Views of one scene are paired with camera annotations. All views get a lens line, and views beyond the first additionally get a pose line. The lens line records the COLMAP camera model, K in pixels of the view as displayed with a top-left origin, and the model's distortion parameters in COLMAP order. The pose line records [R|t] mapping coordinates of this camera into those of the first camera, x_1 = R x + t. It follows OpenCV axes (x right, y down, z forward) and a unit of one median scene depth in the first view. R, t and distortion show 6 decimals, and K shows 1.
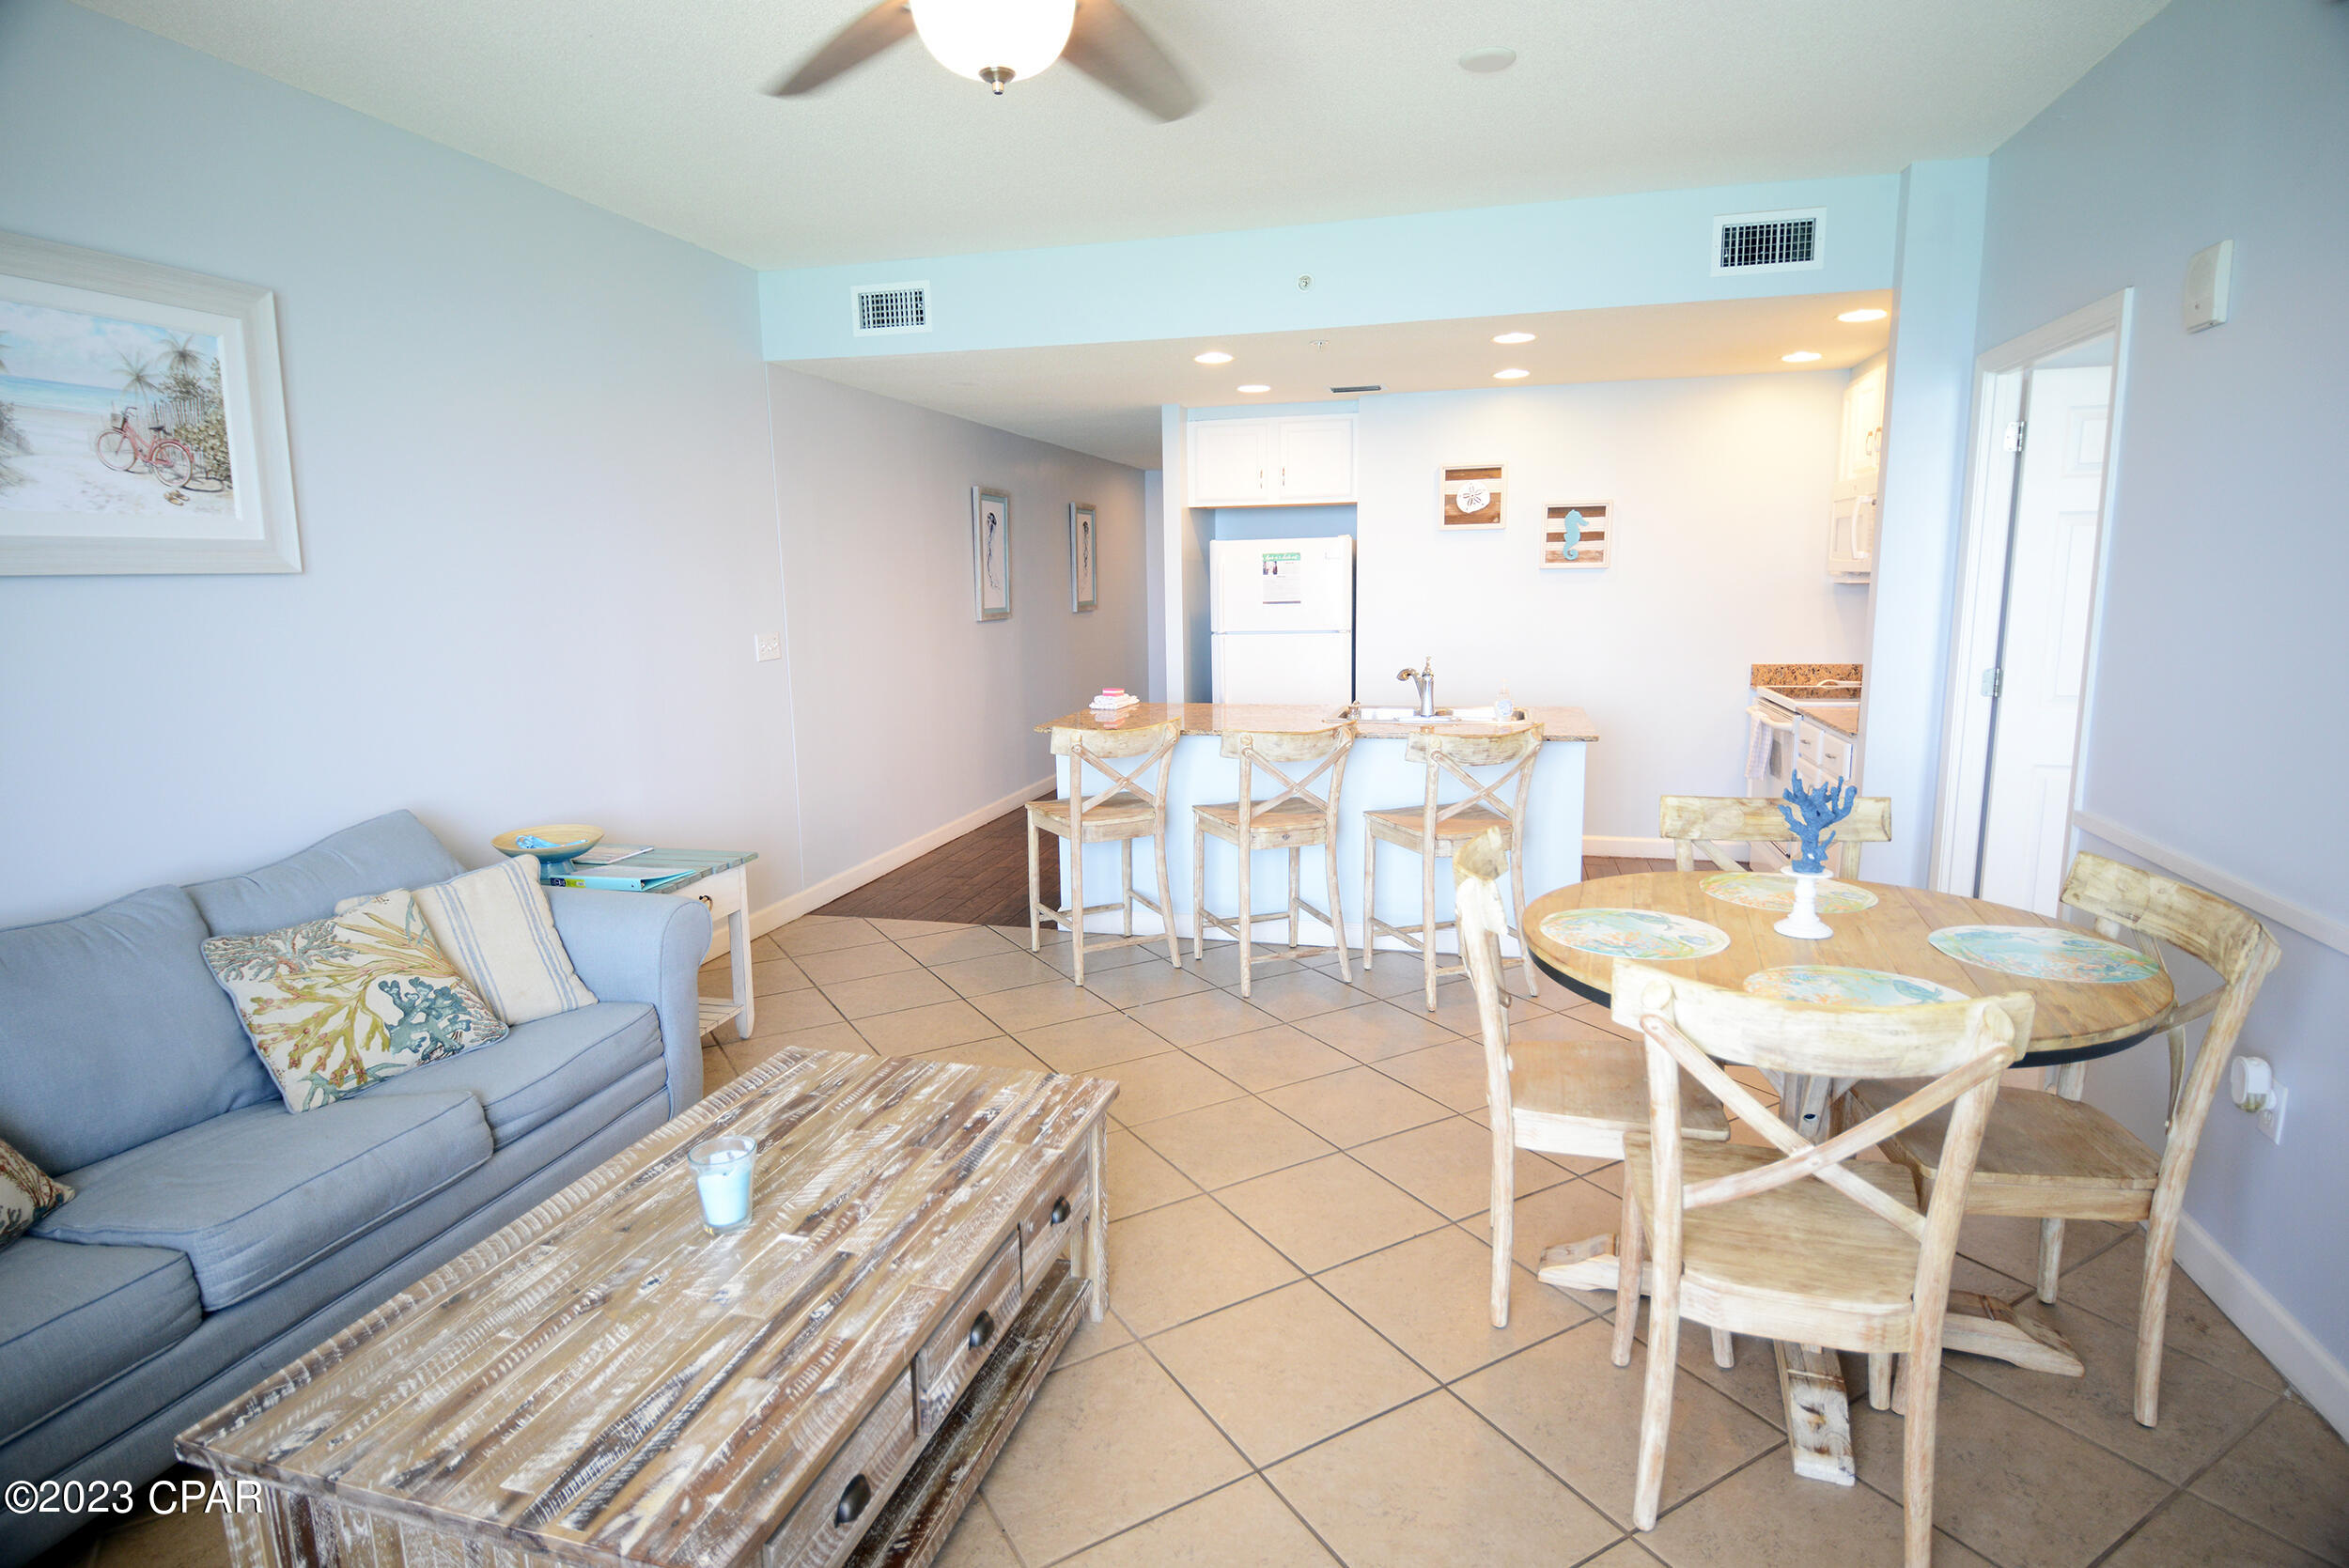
lens RADIAL K [[1216.0, 0, 1179.6], [0, 1216.0, 773.0], [0, 0, 1]] dist [0.058096, -0.056736]
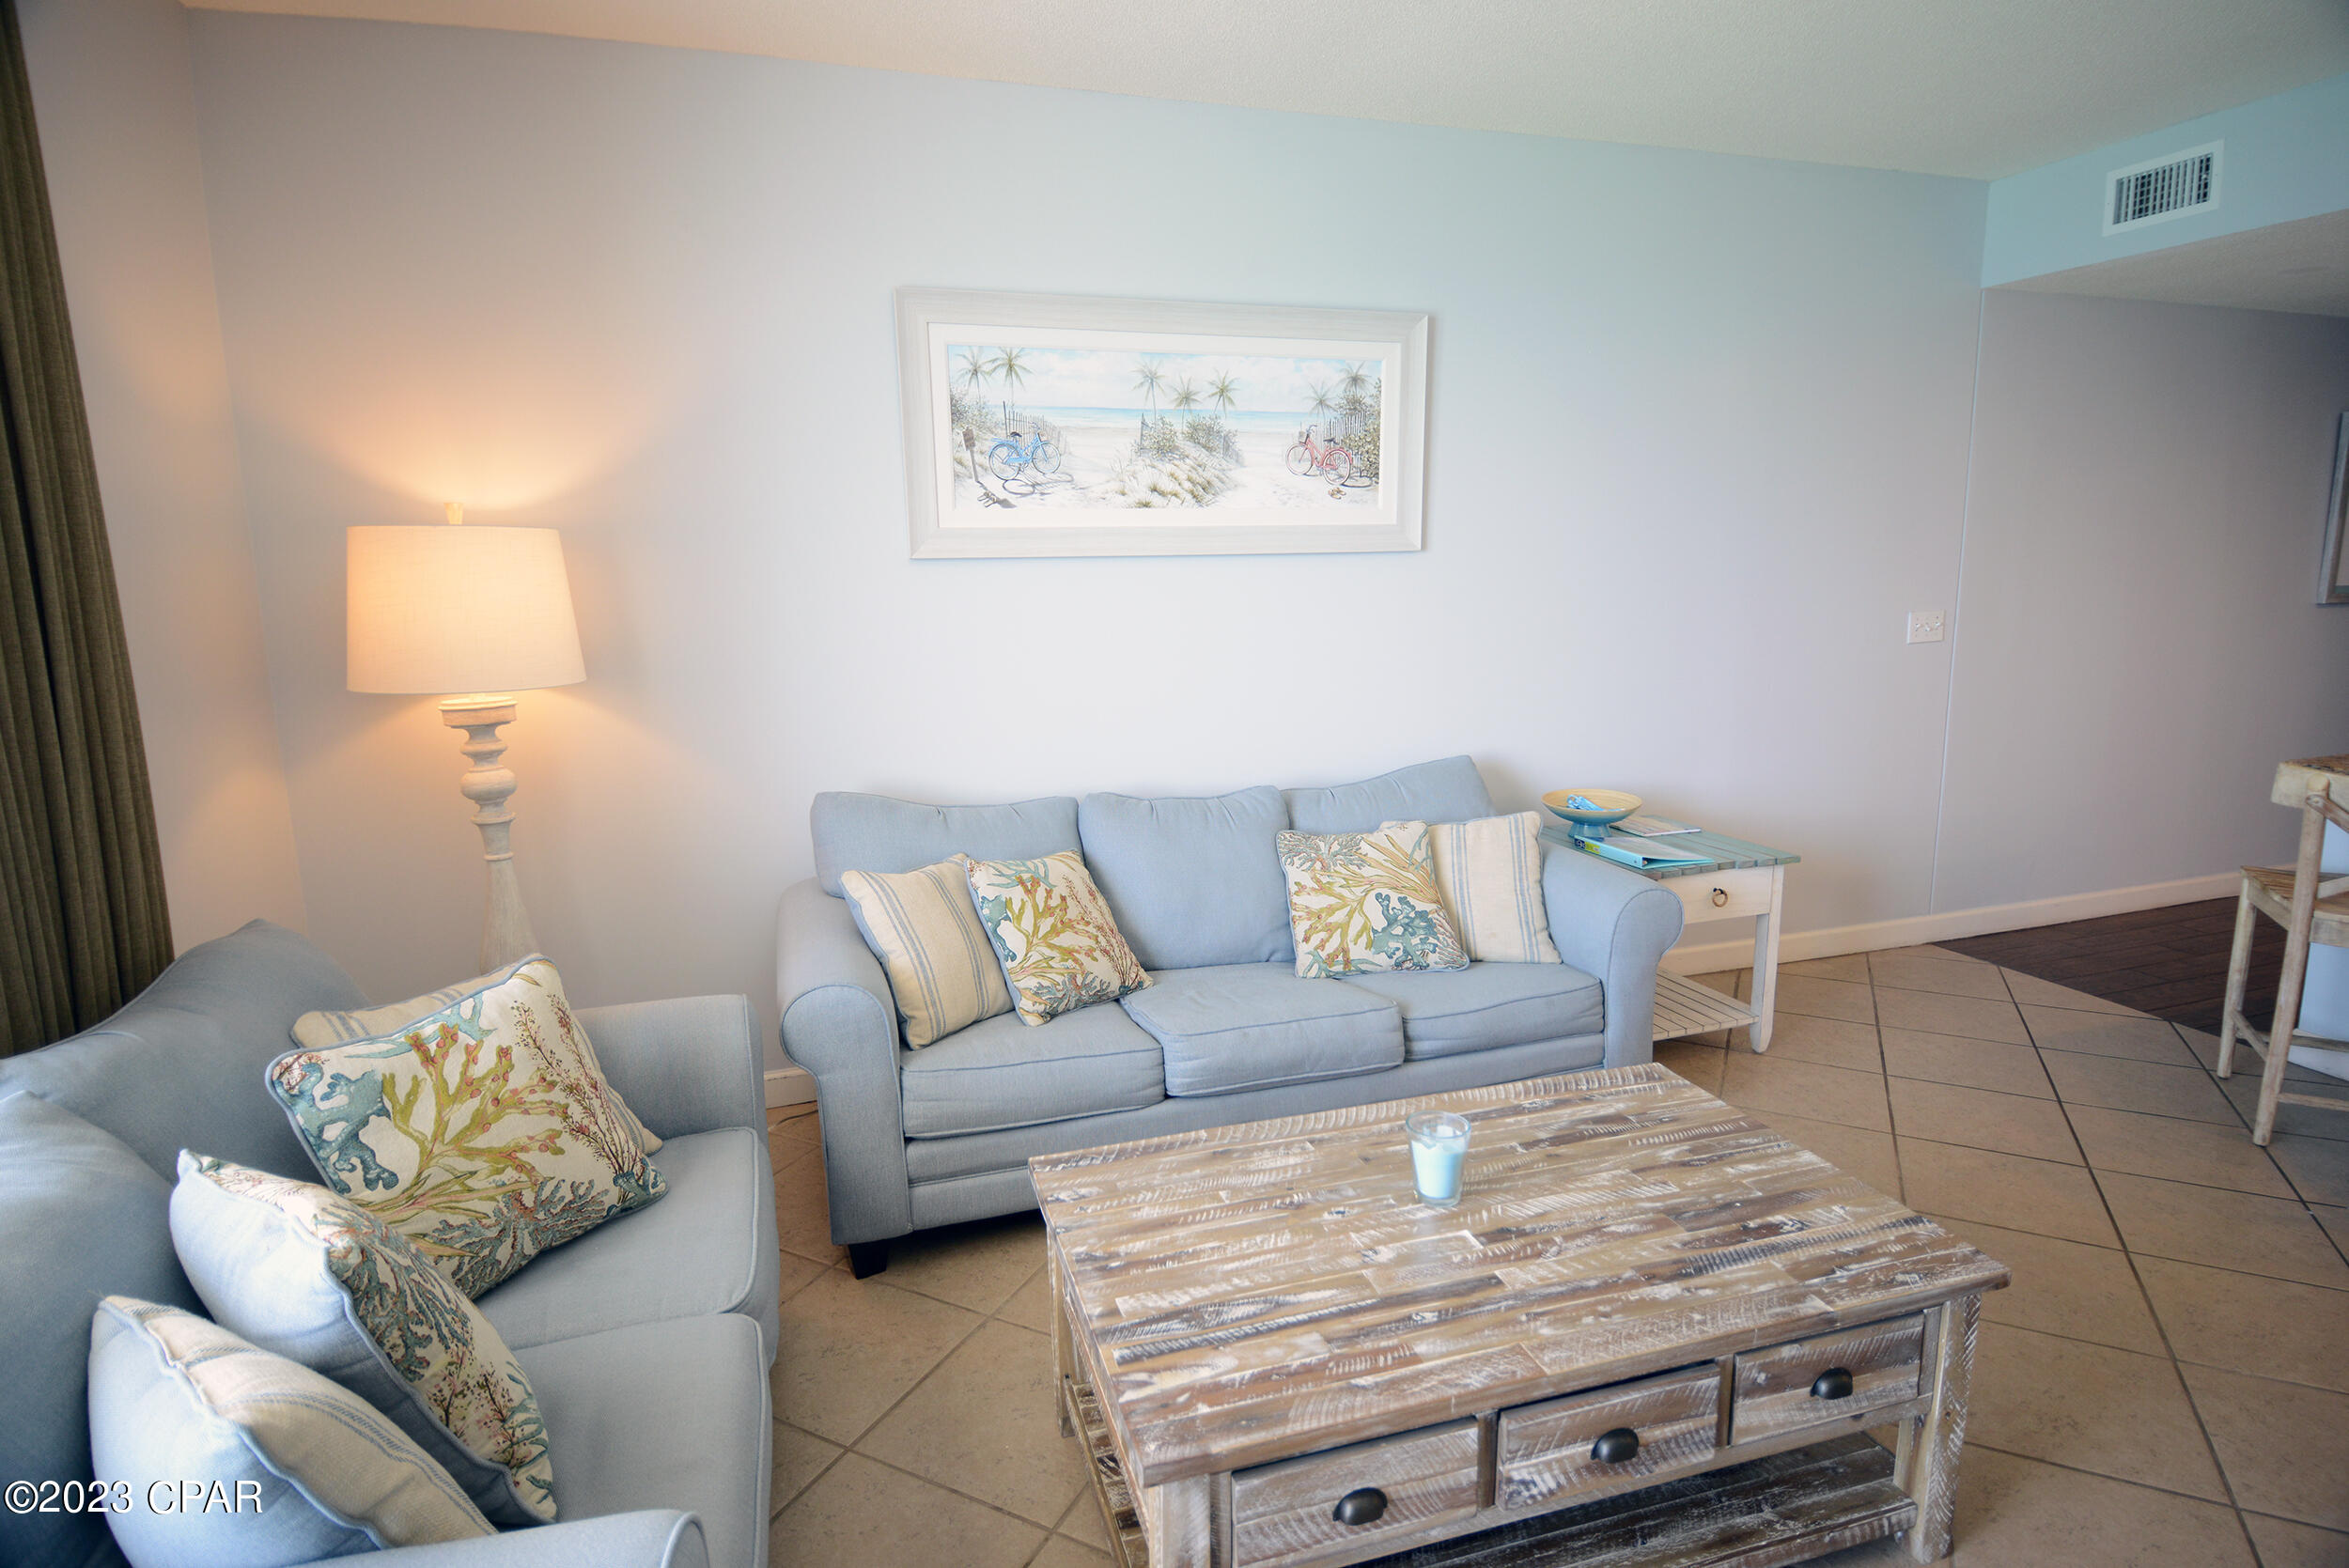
lens RADIAL K [[1216.0, 0, 1179.6], [0, 1216.0, 773.0], [0, 0, 1]] dist [0.058096, -0.056736]
pose [[0.538245, 0.145386, -0.830154, 0.251089], [-0.123452, 0.987984, 0.092985, -0.037945], [0.833698, 0.052436, 0.549726, 0.205609]]
